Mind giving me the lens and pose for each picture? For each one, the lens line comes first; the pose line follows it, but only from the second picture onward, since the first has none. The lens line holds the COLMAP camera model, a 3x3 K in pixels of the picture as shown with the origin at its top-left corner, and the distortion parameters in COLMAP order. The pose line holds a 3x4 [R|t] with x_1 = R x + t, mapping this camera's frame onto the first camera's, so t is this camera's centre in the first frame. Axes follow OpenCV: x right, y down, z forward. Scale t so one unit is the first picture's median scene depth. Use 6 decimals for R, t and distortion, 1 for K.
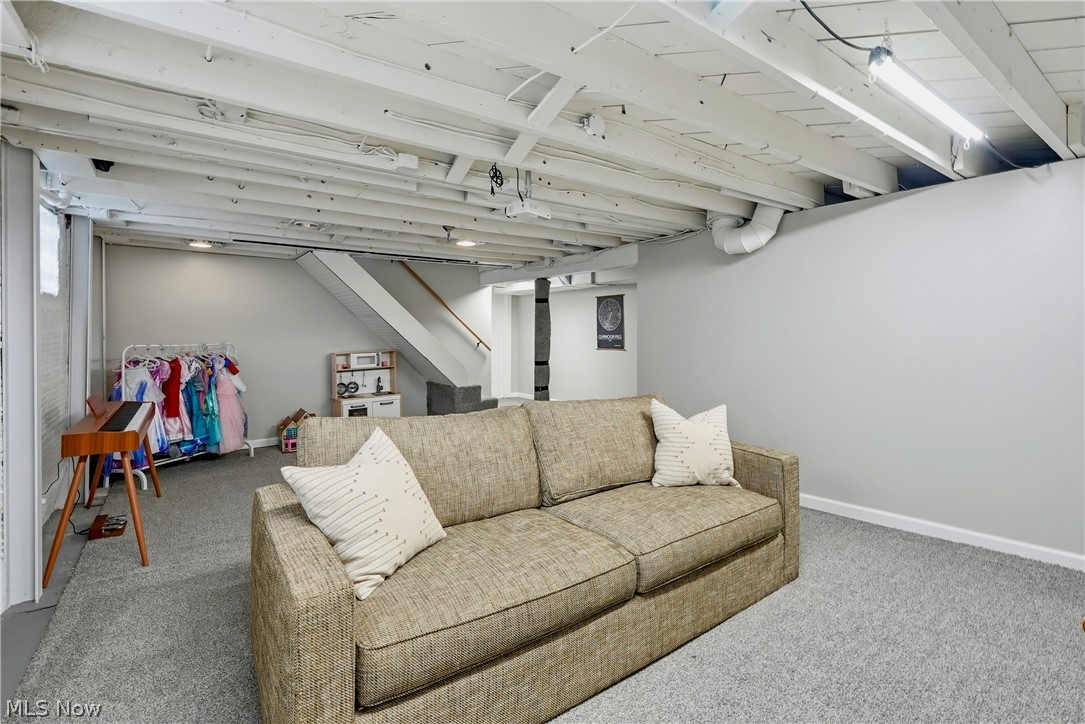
lens RADIAL K [[493.5, 0, 536.8], [0, 493.5, 320.9], [0, 0, 1]] dist [-0.010285, 0.003472]
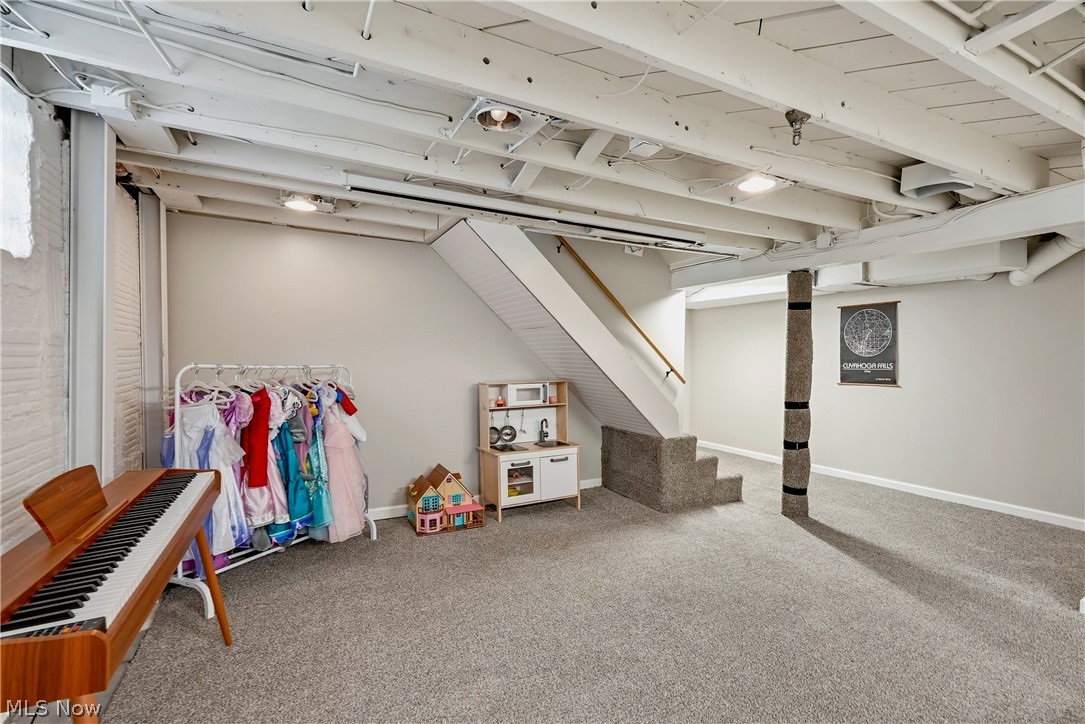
lens RADIAL K [[493.5, 0, 545.2], [0, 493.5, 362.8], [0, 0, 1]] dist [-0.010285, 0.003472]
pose [[0.988840, 0.014592, -0.148268, -0.248647], [-0.010978, 0.999623, 0.025170, 0.021416], [0.148579, -0.023261, 0.988627, 0.374123]]
